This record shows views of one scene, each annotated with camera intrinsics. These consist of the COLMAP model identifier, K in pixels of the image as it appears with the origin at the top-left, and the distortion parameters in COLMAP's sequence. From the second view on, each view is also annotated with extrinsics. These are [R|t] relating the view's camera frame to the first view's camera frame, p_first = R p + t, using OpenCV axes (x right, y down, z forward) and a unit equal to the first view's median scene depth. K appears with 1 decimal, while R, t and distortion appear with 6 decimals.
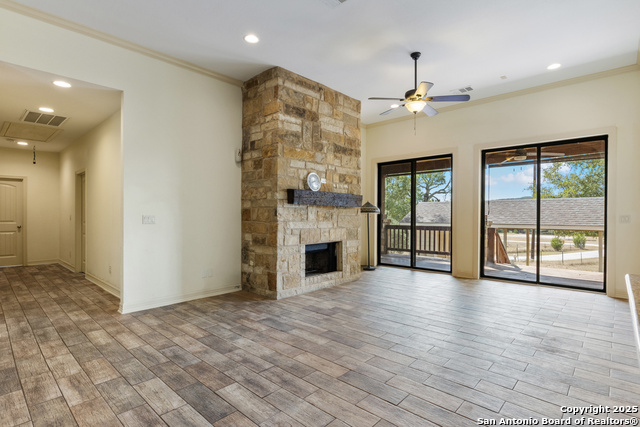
lens RADIAL K [[322.0, 0, 324.7], [0, 322.0, 216.3], [0, 0, 1]] dist [-0.009474, 0.000538]
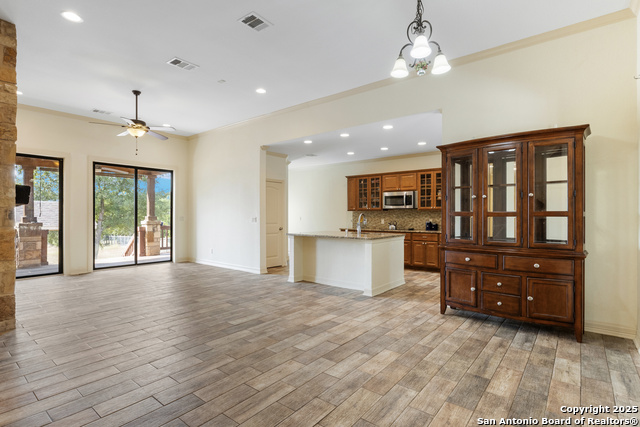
lens RADIAL K [[322.0, 0, 327.0], [0, 322.0, 212.5], [0, 0, 1]] dist [-0.009474, 0.000538]
pose [[-0.081505, 0.007539, 0.996644, -0.893249], [0.009168, 0.999935, -0.006815, -0.005244], [-0.996631, 0.008582, -0.081569, 0.294178]]
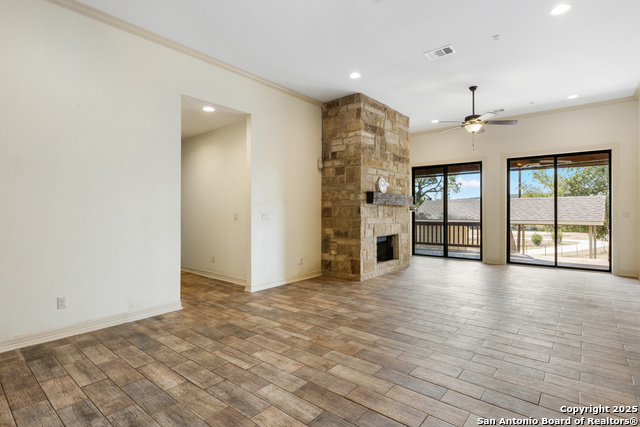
lens RADIAL K [[322.0, 0, 323.0], [0, 322.0, 211.6], [0, 0, 1]] dist [-0.009474, 0.000538]
pose [[0.998608, -0.003514, 0.052623, -0.328470], [0.003930, 0.999962, -0.007807, 0.001143], [-0.052593, 0.008003, 0.998584, -0.210931]]
